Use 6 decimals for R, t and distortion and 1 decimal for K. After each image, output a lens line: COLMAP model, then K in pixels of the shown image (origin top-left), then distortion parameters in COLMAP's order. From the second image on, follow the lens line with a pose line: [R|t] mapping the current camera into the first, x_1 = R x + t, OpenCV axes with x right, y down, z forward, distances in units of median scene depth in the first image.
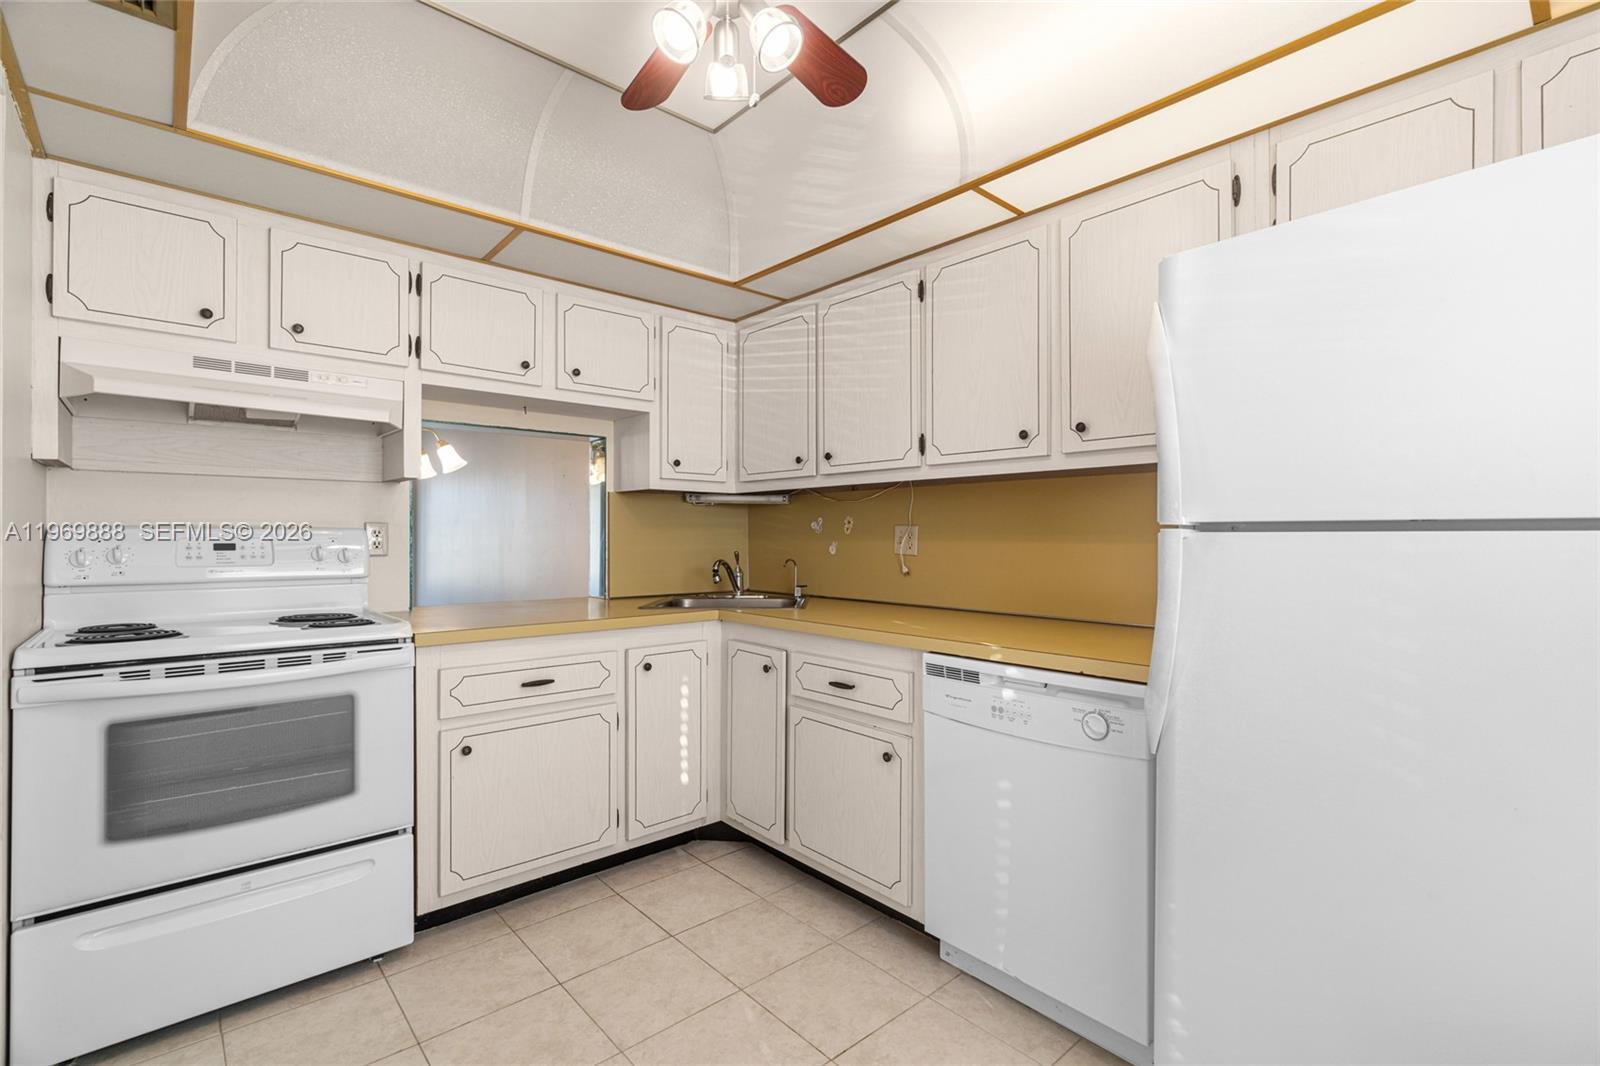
lens RADIAL K [[718.3, 0, 805.7], [0, 718.3, 528.0], [0, 0, 1]] dist [-0.000188, 0.000089]
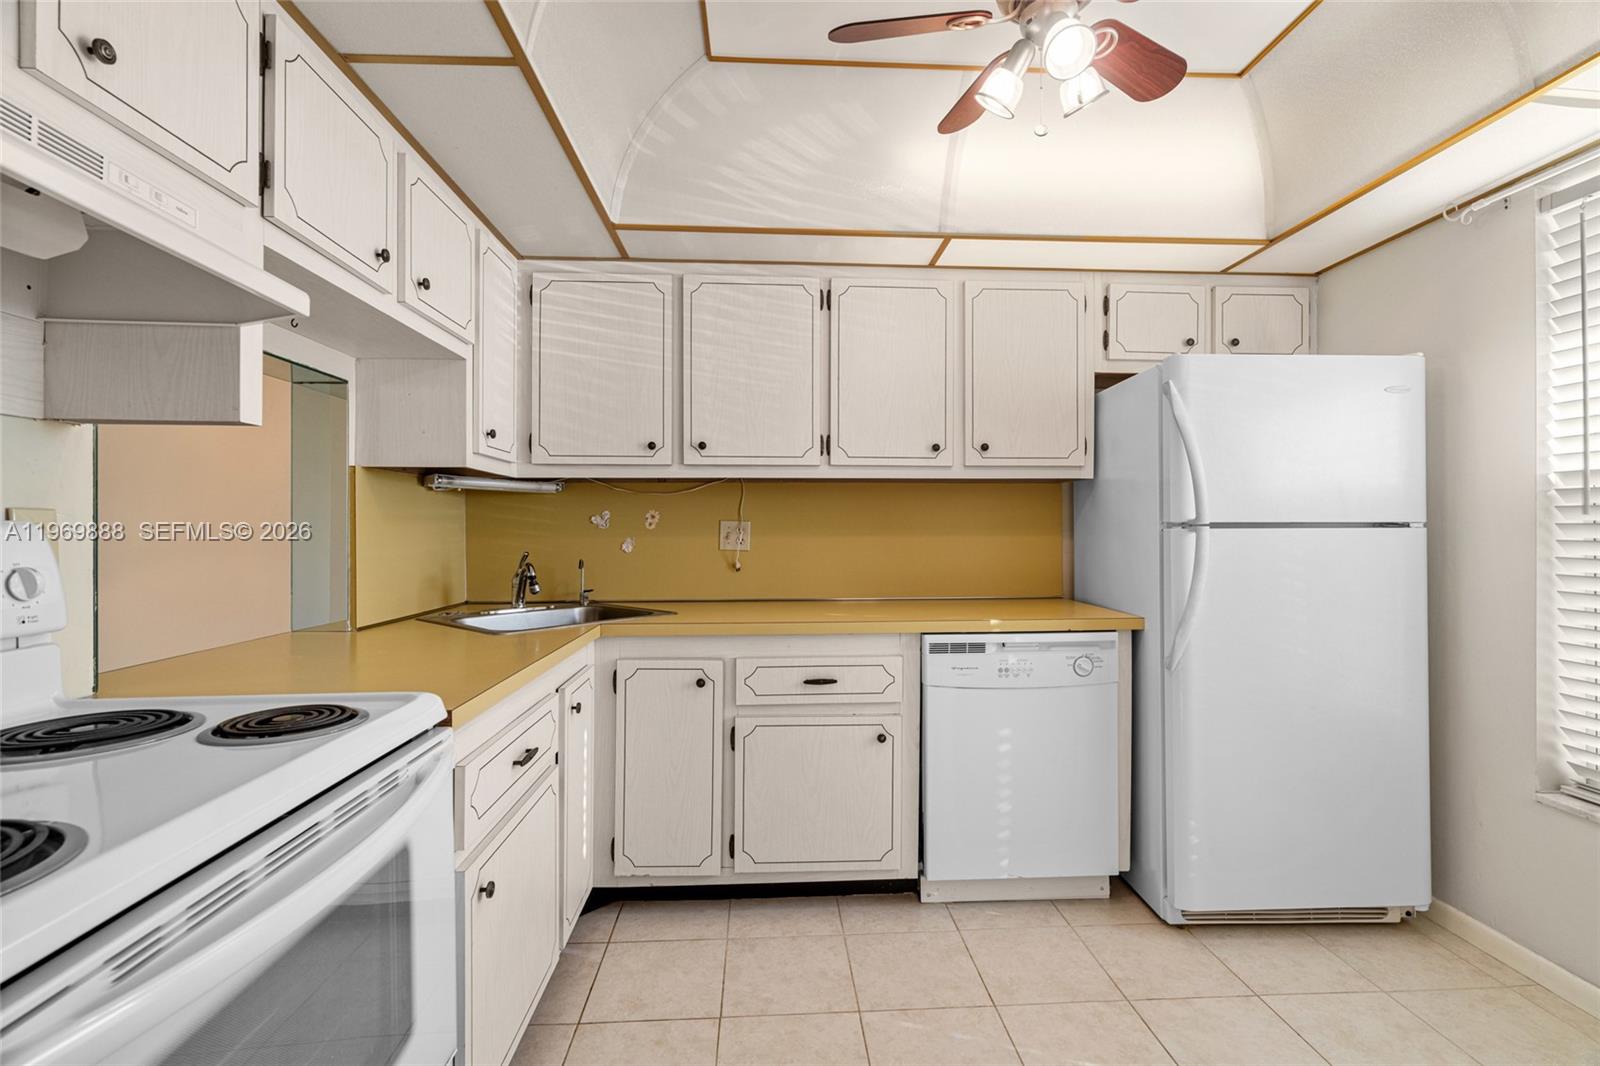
lens RADIAL K [[717.3, 0, 799.8], [0, 717.3, 521.6], [0, 0, 1]] dist [0.001223, -0.000047]
pose [[0.627554, 0.004931, 0.778557, -0.690120], [-0.004843, 0.999985, -0.002429, -0.000734], [-0.778558, -0.002246, 0.627569, 0.367522]]
